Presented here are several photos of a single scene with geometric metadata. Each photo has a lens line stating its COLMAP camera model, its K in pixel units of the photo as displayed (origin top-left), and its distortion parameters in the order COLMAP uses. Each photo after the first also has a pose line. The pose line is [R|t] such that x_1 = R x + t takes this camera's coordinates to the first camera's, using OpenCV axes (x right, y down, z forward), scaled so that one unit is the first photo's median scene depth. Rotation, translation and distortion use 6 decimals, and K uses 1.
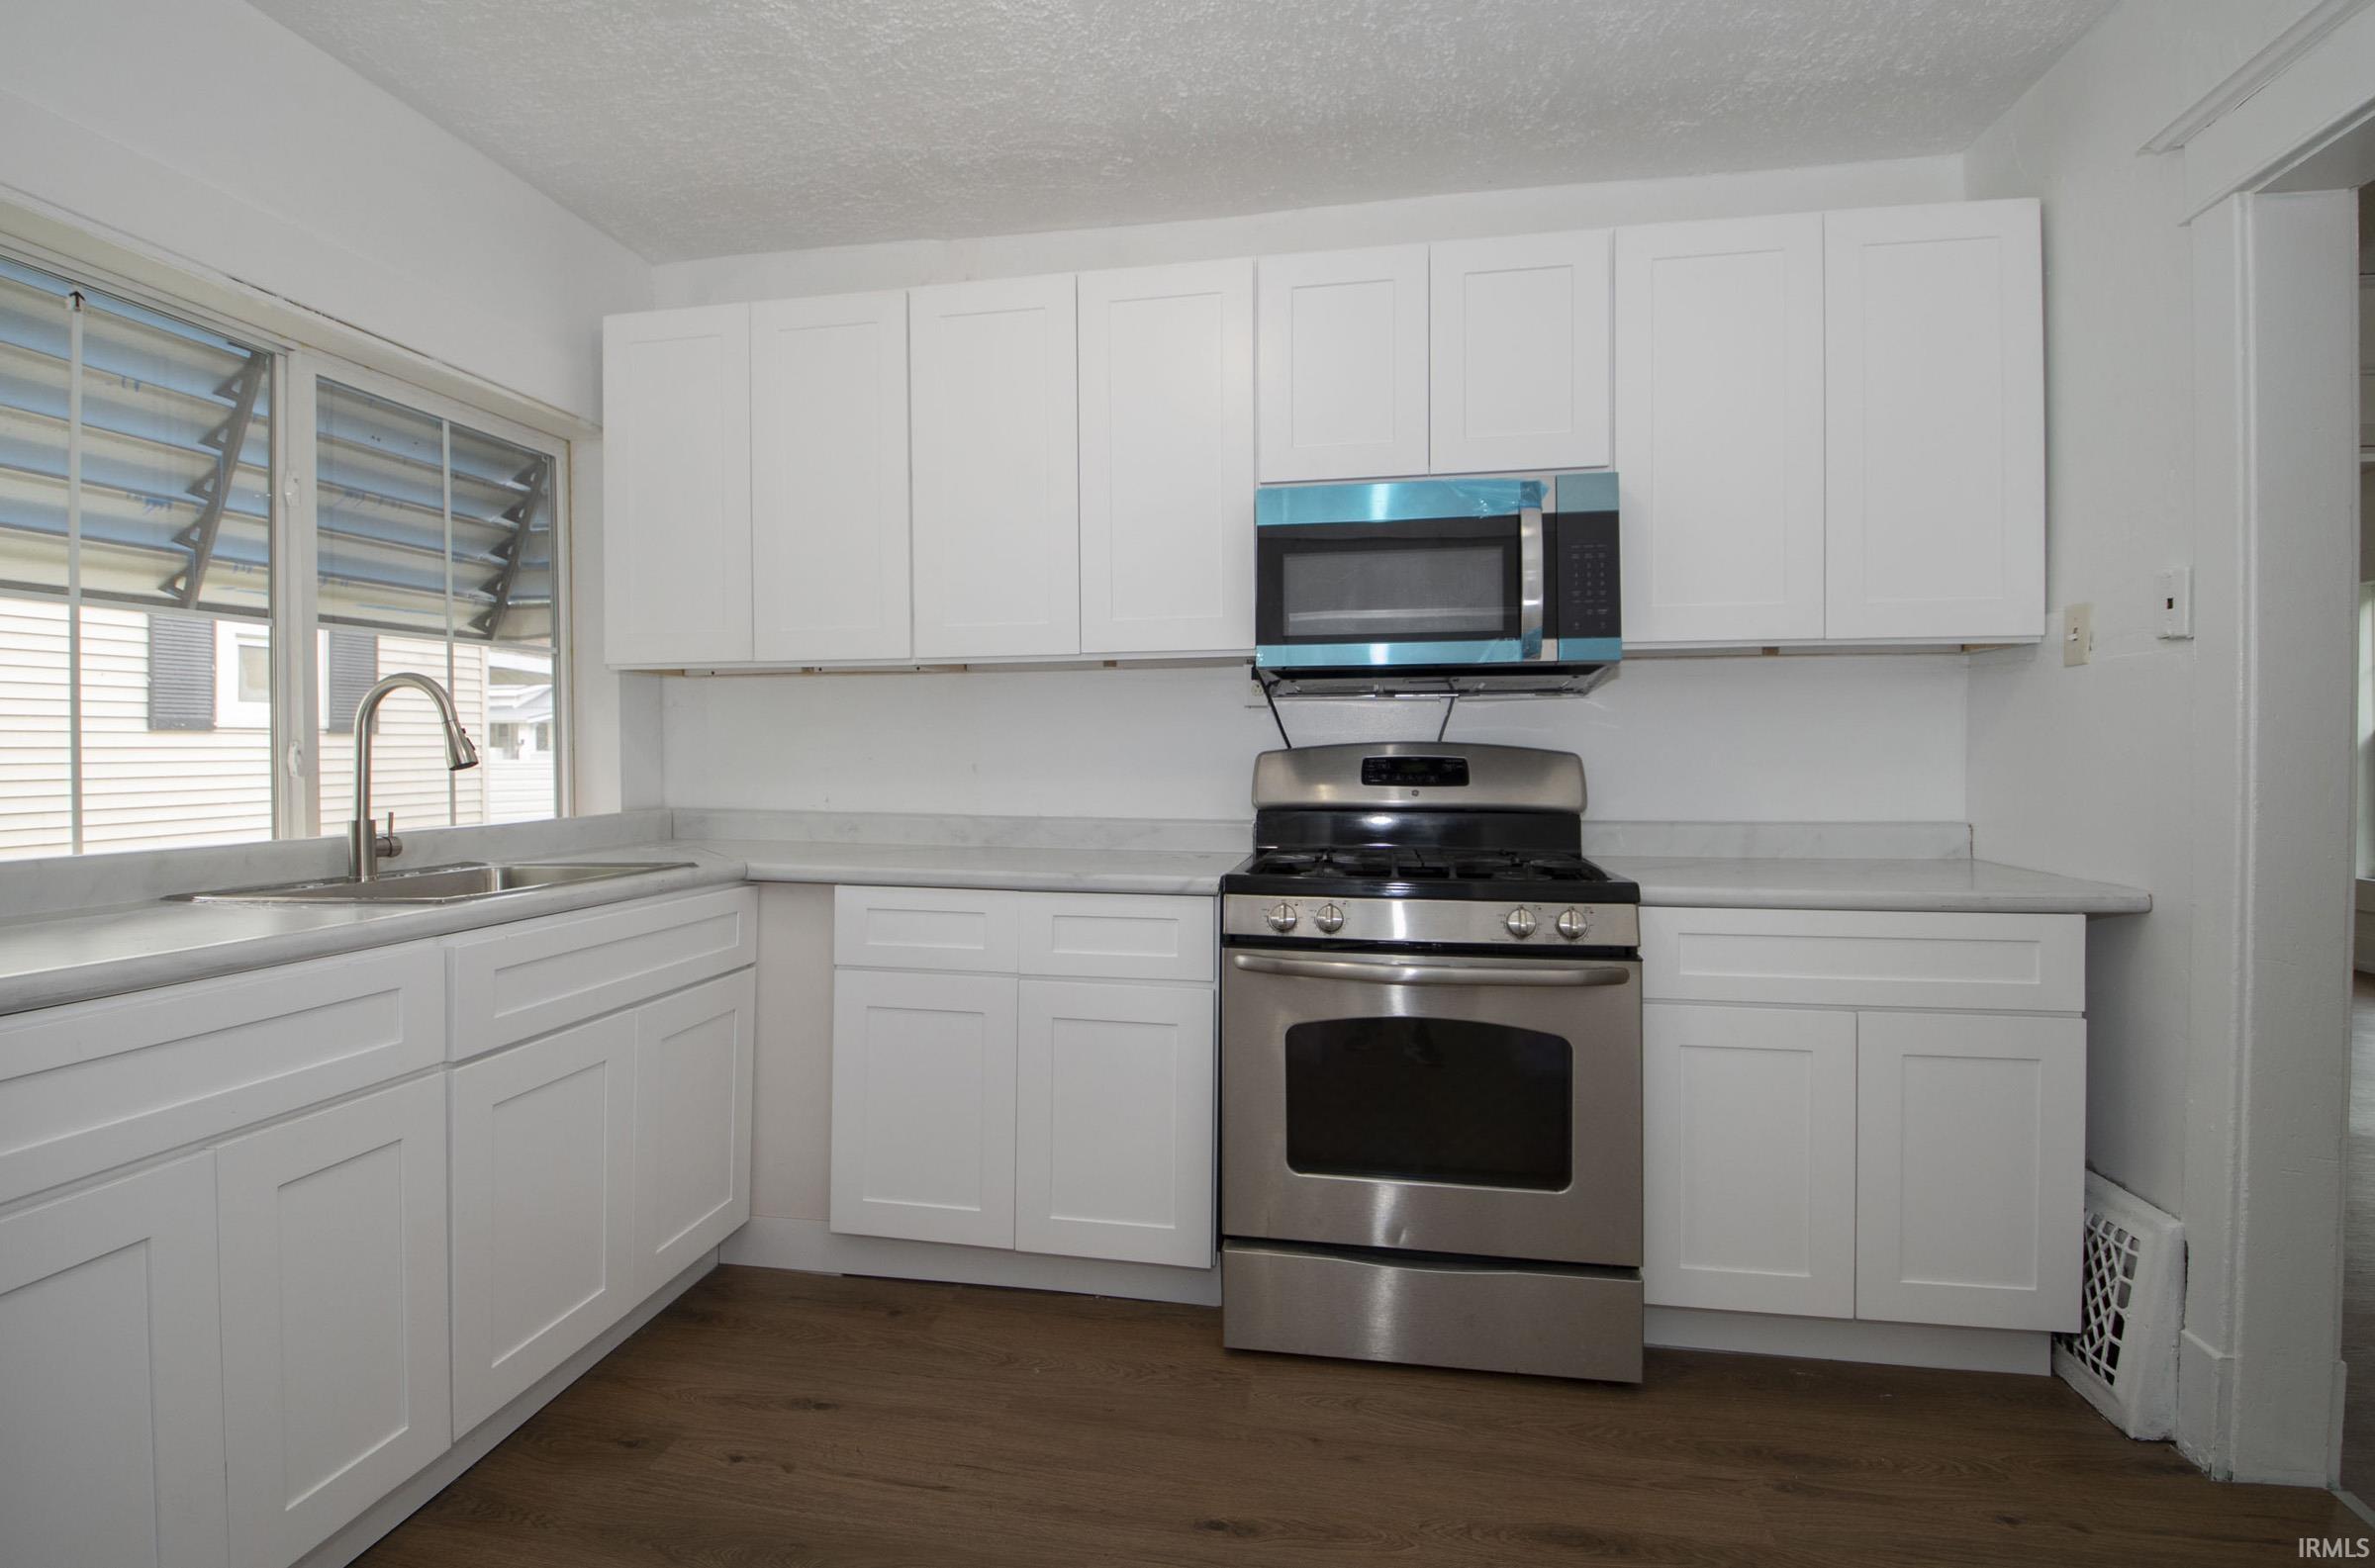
lens RADIAL K [[1107.1, 0, 1189.1], [0, 1107.1, 745.7], [0, 0, 1]] dist [-0.001923, -0.021143]
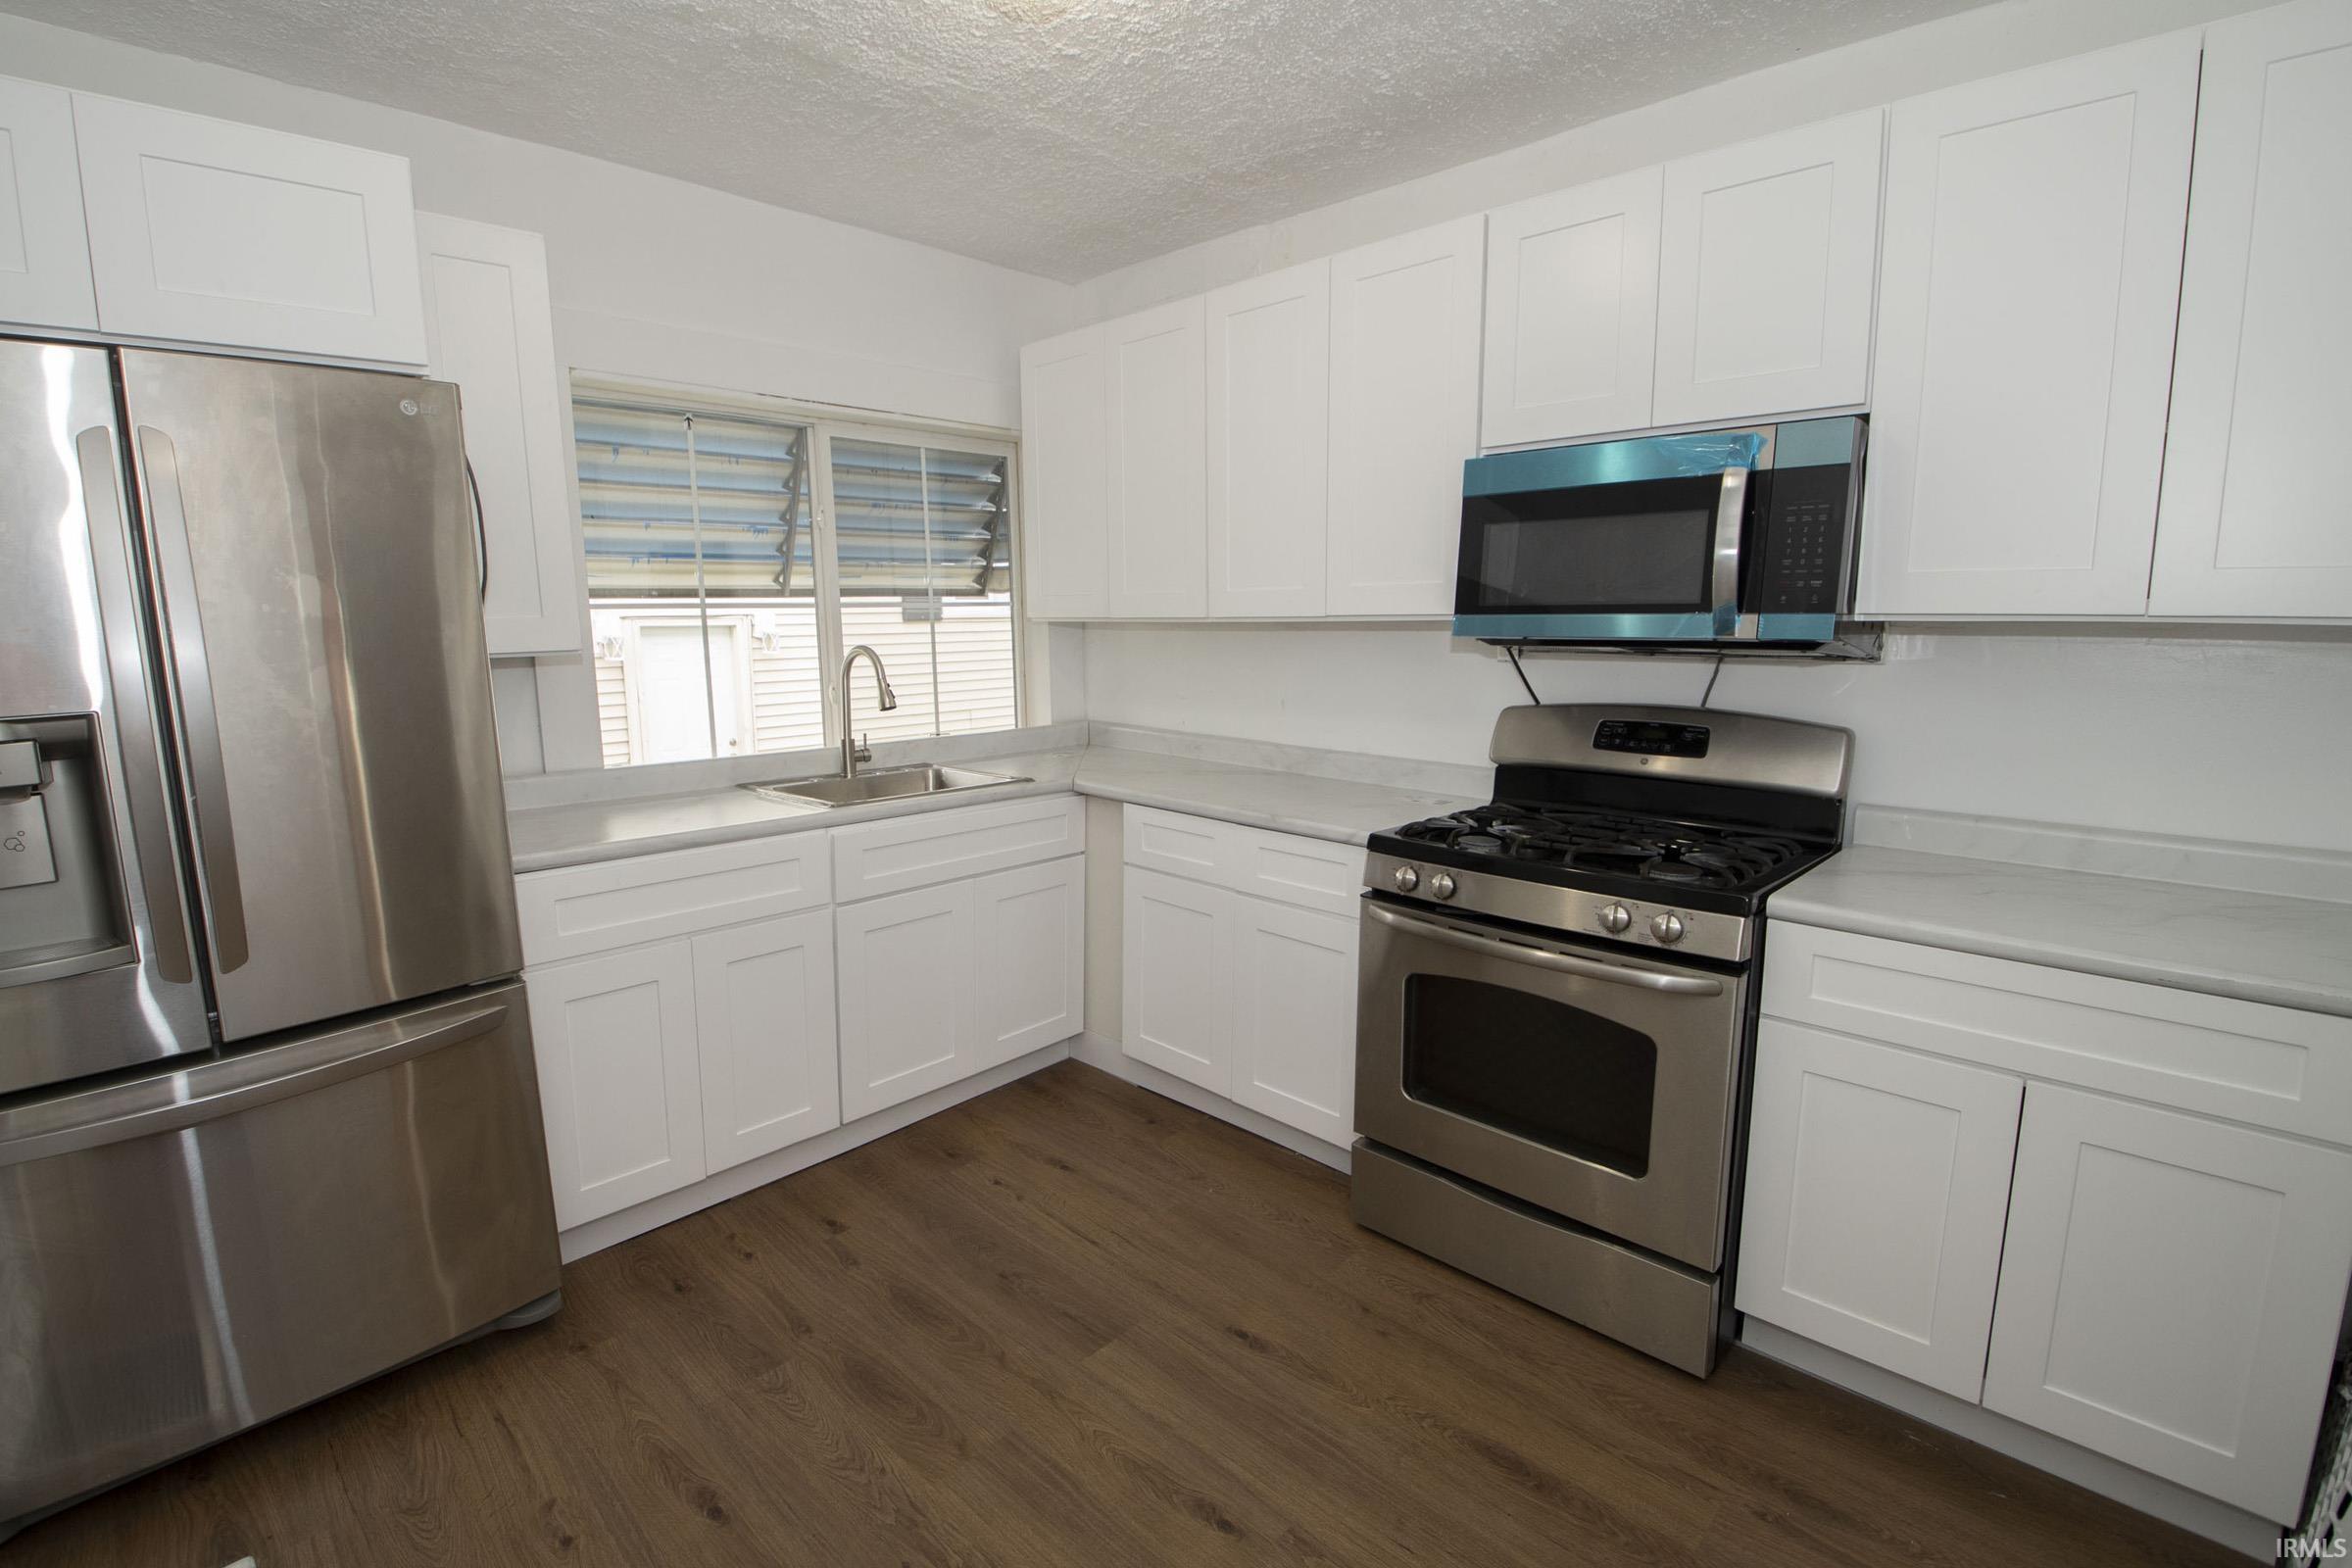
lens RADIAL K [[1065.9, 0, 1140.3], [0, 1065.9, 772.3], [0, 0, 1]] dist [0.000683, -0.026263]
pose [[0.822625, 0.080769, -0.562818, 0.416679], [0.005805, 0.988614, 0.150359, -0.102149], [0.568555, -0.126956, 0.812790, -0.009070]]
